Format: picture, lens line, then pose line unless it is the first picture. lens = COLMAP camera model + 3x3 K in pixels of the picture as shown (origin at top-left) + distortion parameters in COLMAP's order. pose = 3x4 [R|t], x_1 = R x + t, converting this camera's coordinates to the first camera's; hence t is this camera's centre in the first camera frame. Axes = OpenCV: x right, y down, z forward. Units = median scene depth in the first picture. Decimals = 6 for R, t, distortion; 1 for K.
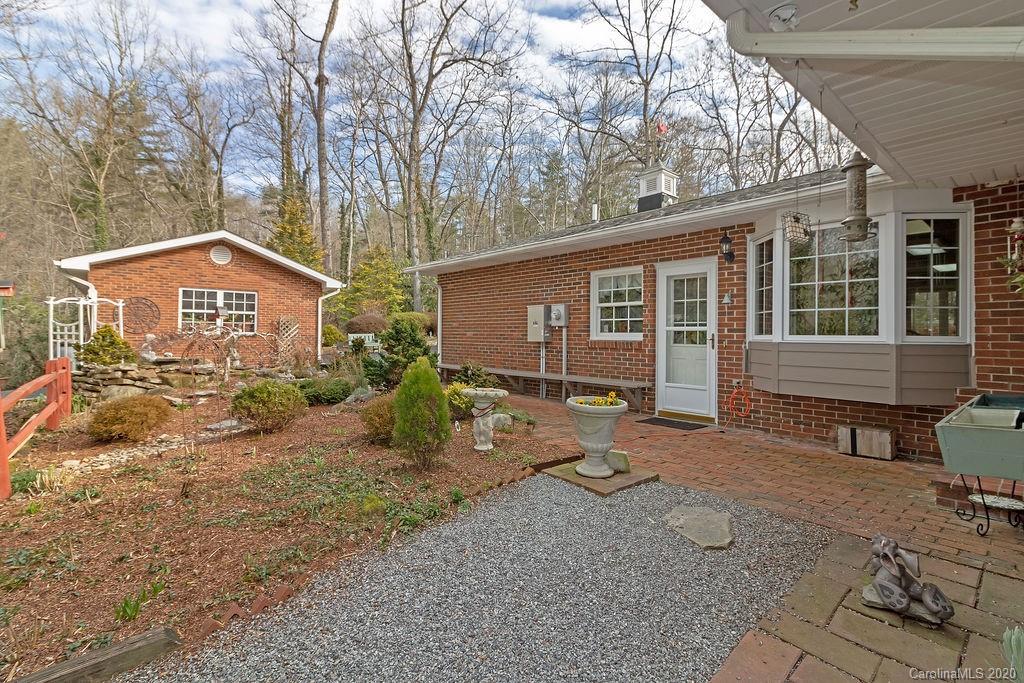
lens RADIAL K [[468.5, 0, 512.1], [0, 468.5, 327.0], [0, 0, 1]] dist [-0.001878, -0.000204]
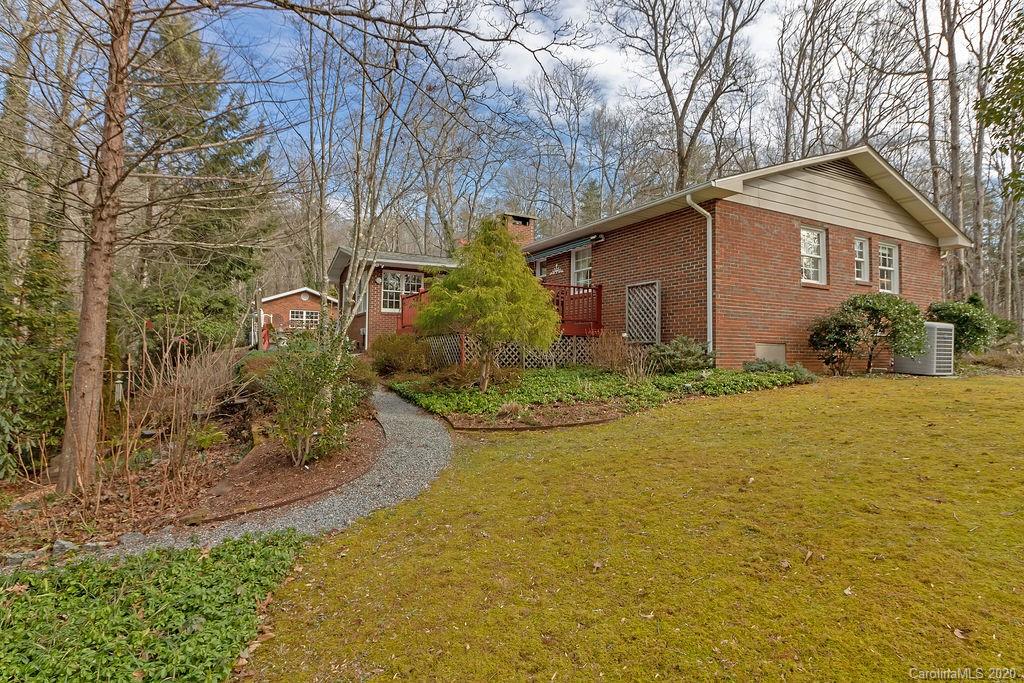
lens RADIAL K [[521.6, 0, 512.0], [0, 521.6, 341.5], [0, 0, 1]] dist [0.000150, 0.000050]
pose [[0.975843, 0.002135, -0.218463, 1.073688], [-0.004099, 0.999955, -0.008536, 0.105755], [0.218435, 0.009225, 0.975808, -1.484024]]
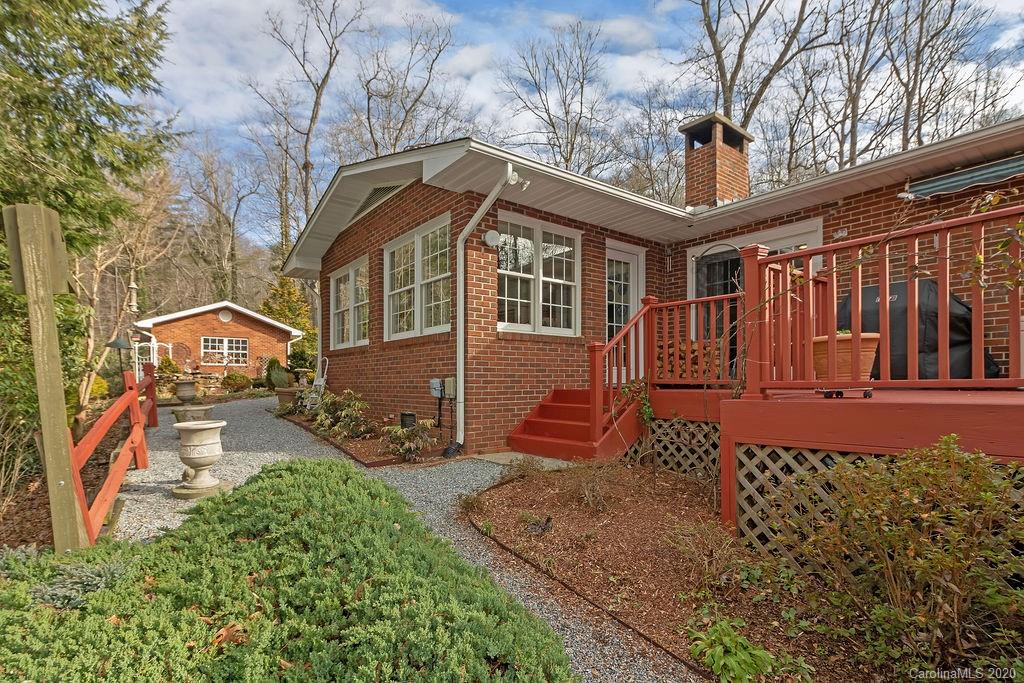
lens RADIAL K [[509.0, 0, 506.8], [0, 509.0, 383.1], [0, 0, 1]] dist [0.002690, 0.000829]
pose [[0.996960, -0.006857, -0.077619, 0.490099], [0.008184, 0.999826, 0.016792, 0.057143], [0.077490, -0.017376, 0.996842, -0.695355]]
